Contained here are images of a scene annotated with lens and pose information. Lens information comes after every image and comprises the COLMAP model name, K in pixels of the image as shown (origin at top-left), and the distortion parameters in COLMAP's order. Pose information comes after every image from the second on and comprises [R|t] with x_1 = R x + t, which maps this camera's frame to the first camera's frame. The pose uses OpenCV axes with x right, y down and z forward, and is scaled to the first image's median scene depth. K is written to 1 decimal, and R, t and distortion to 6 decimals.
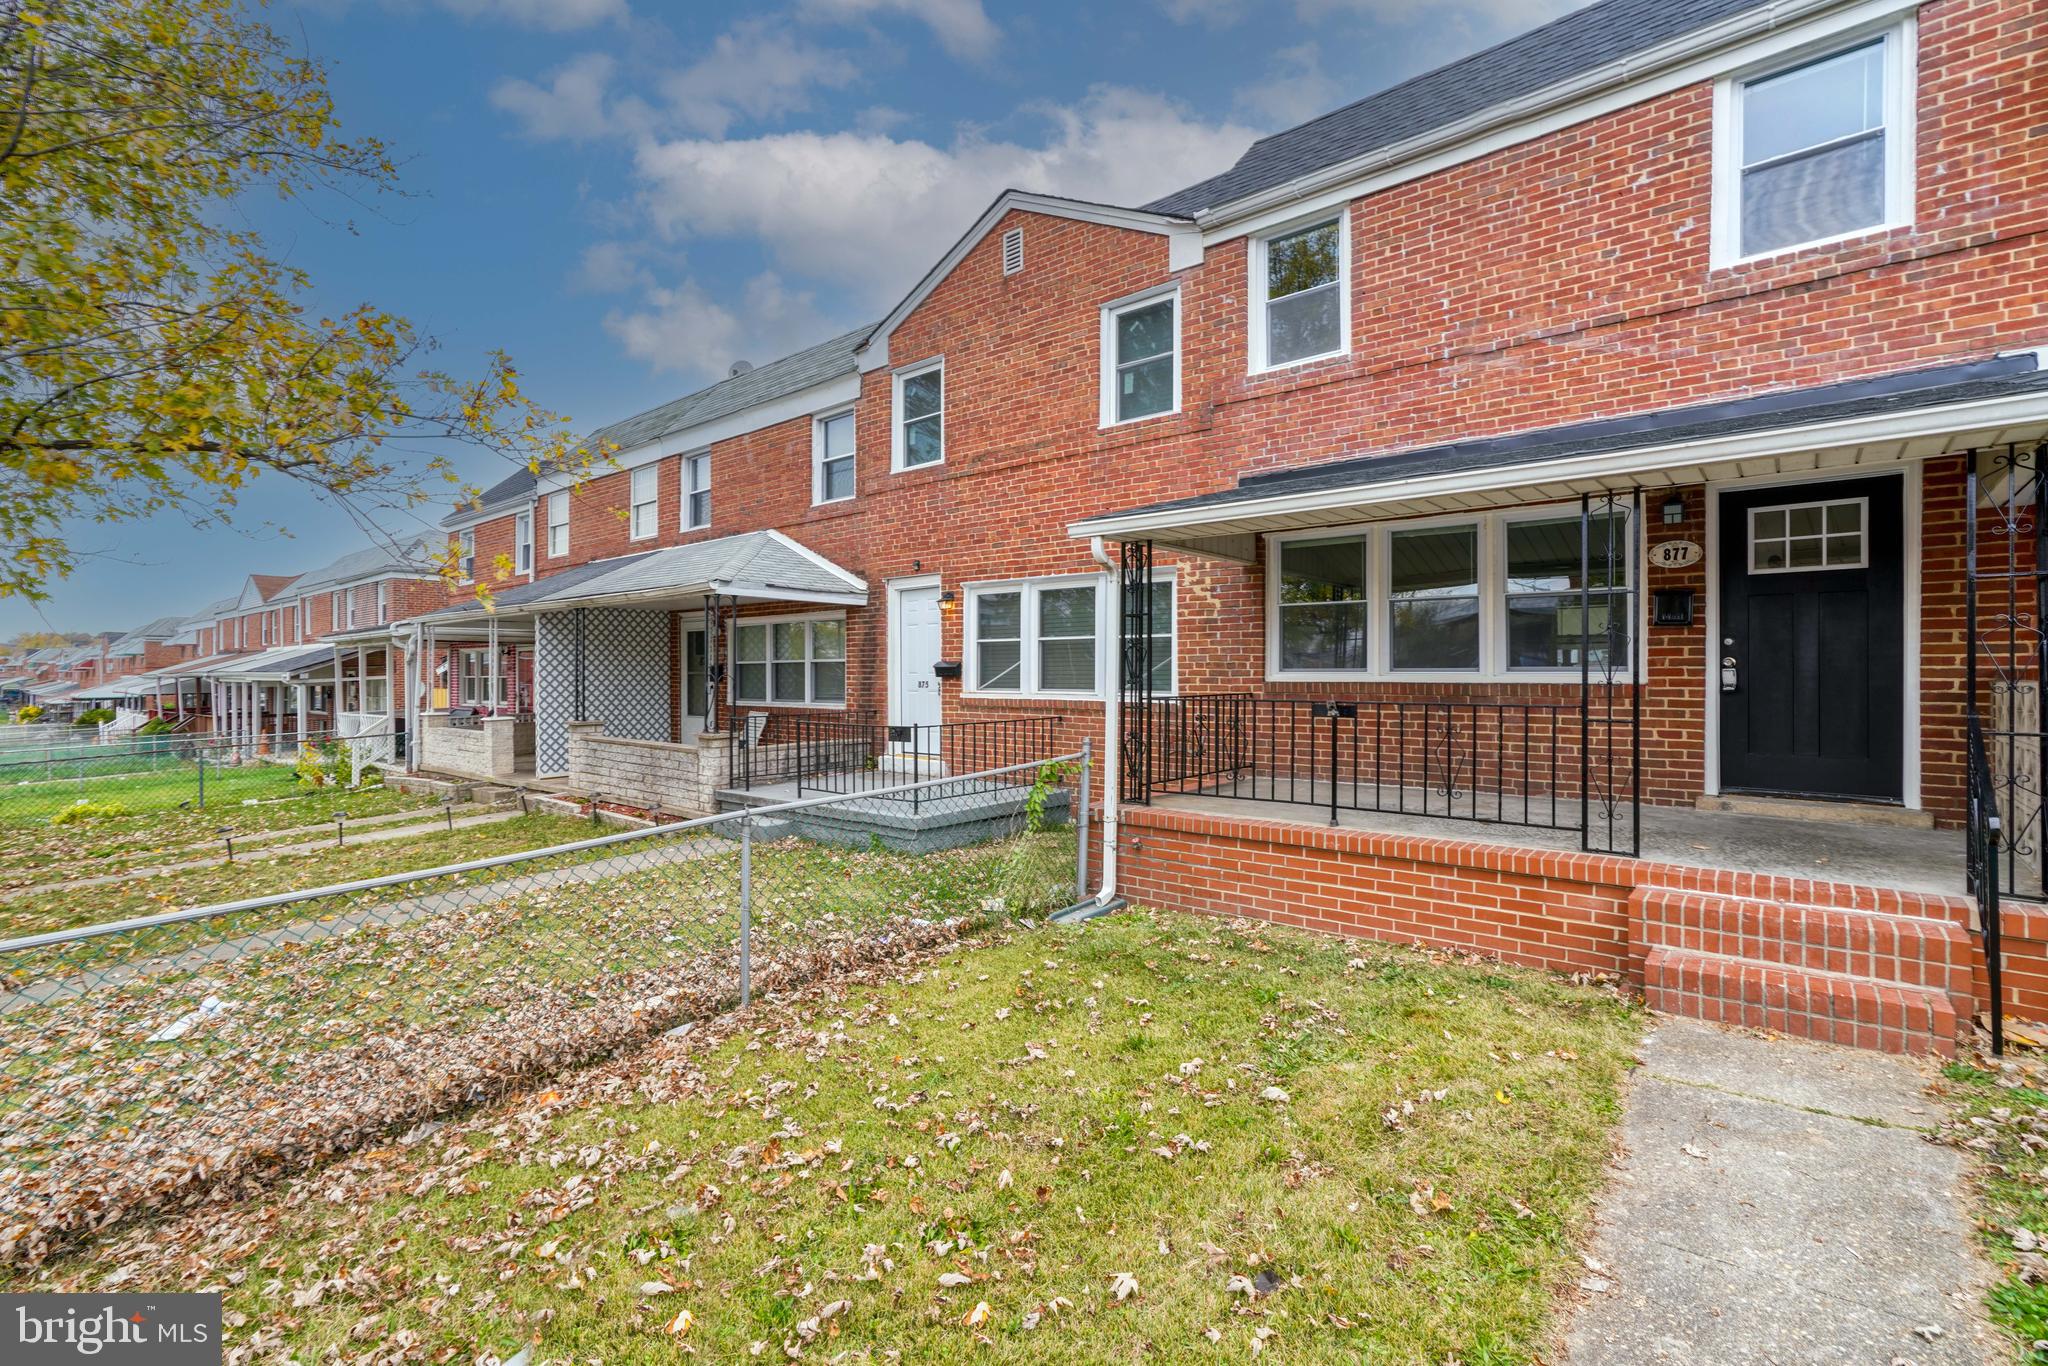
lens RADIAL K [[921.6, 0, 1043.3], [0, 921.6, 687.4], [0, 0, 1]] dist [-0.025778, 0.013205]
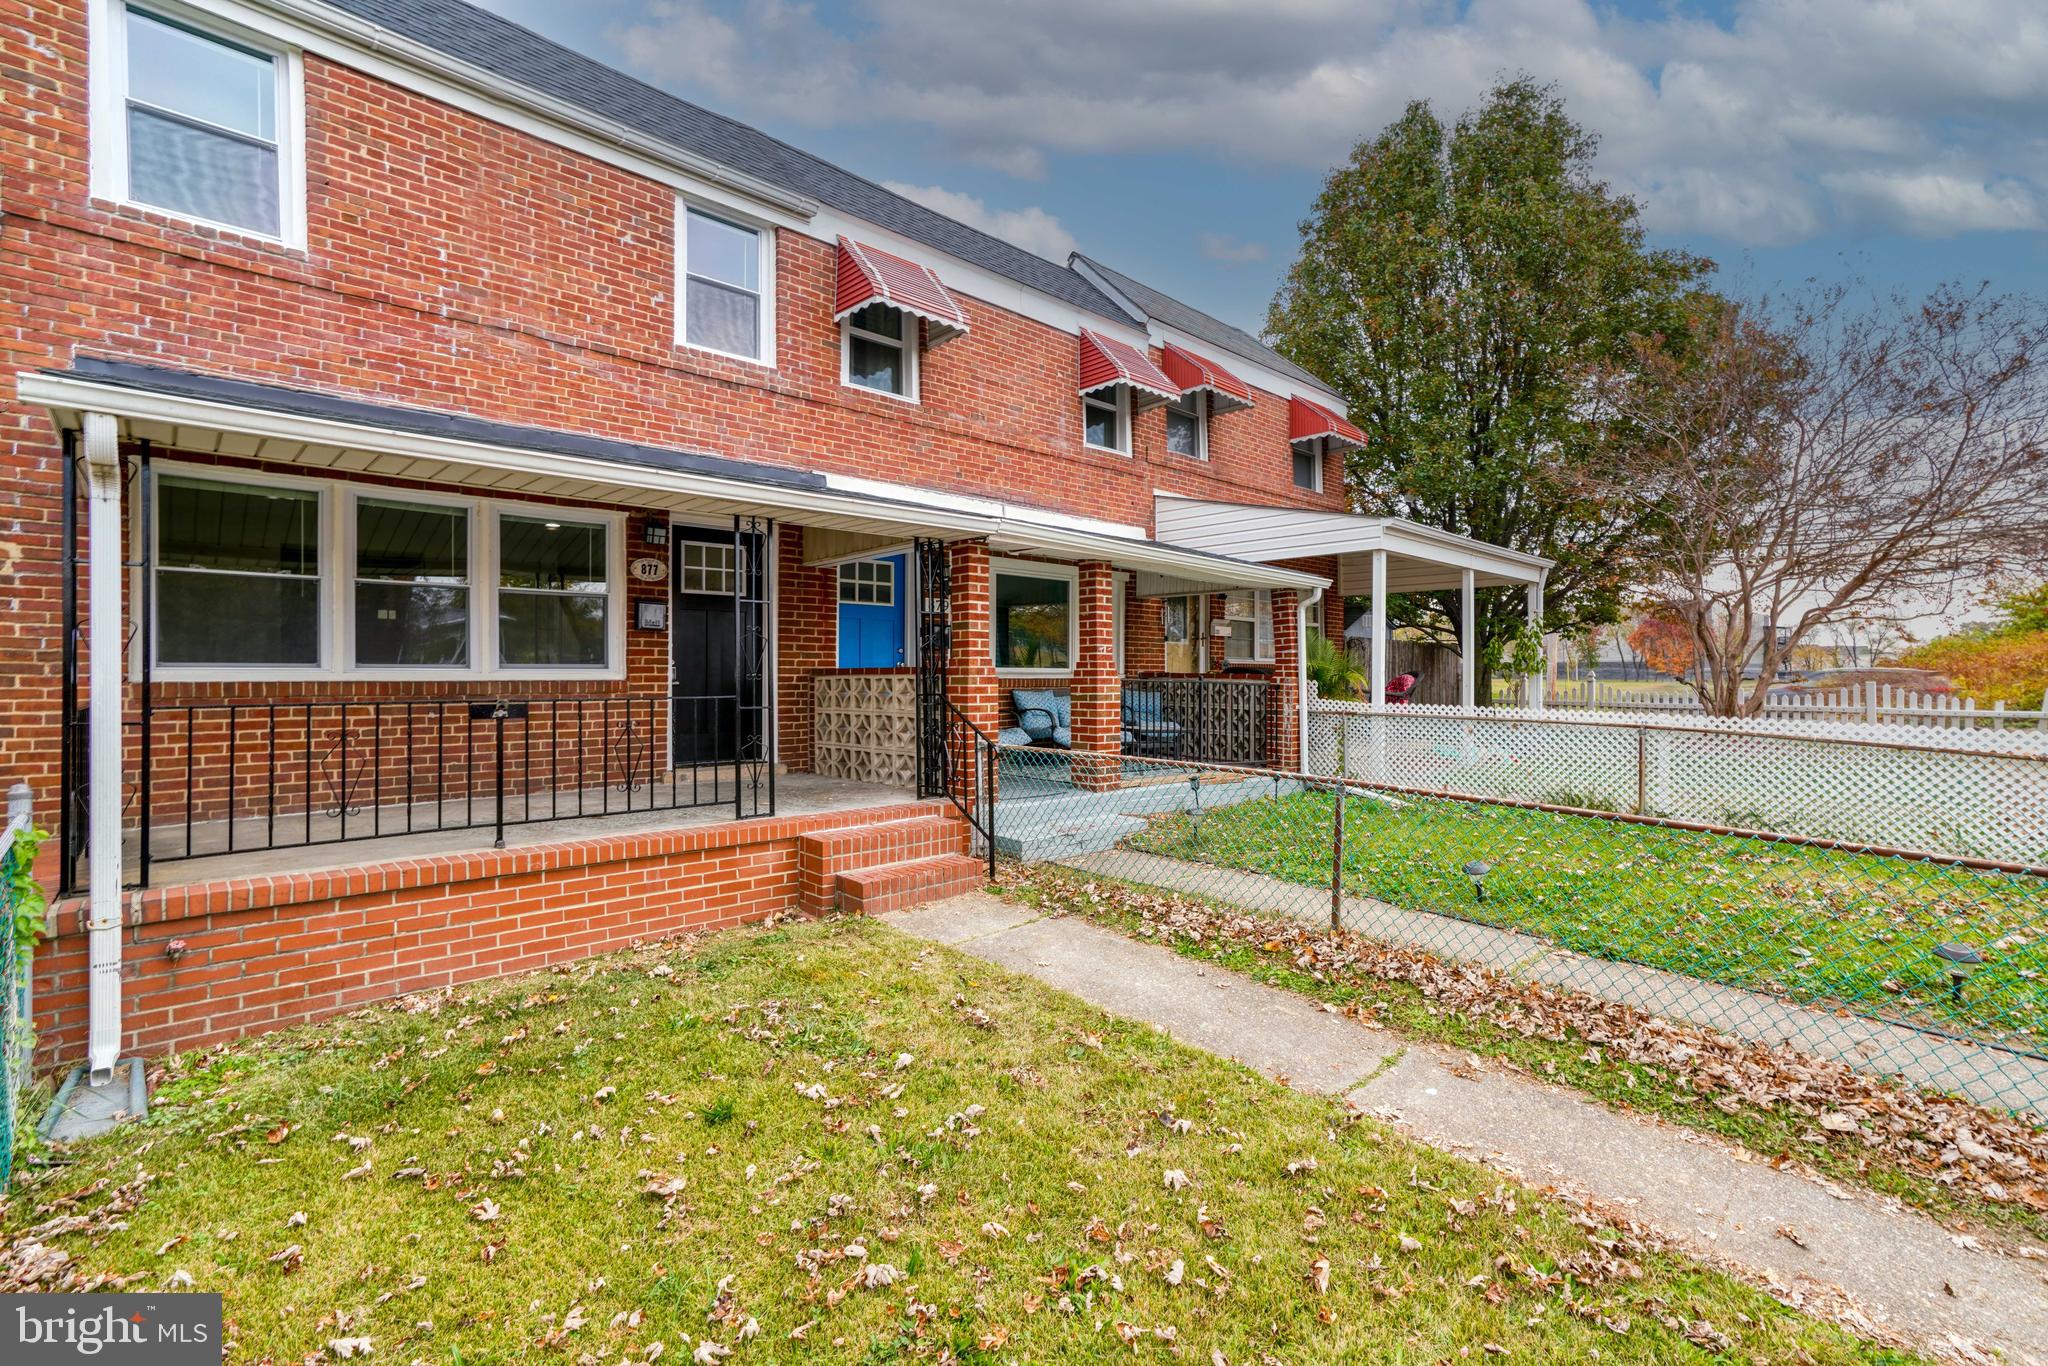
lens RADIAL K [[921.6, 0, 1044.3], [0, 921.6, 676.6], [0, 0, 1]] dist [-0.025778, 0.013205]
pose [[0.102813, -0.002477, 0.994698, -0.429465], [0.008406, 0.999963, 0.001622, -0.005706], [-0.994665, 0.008195, 0.102830, 0.367753]]
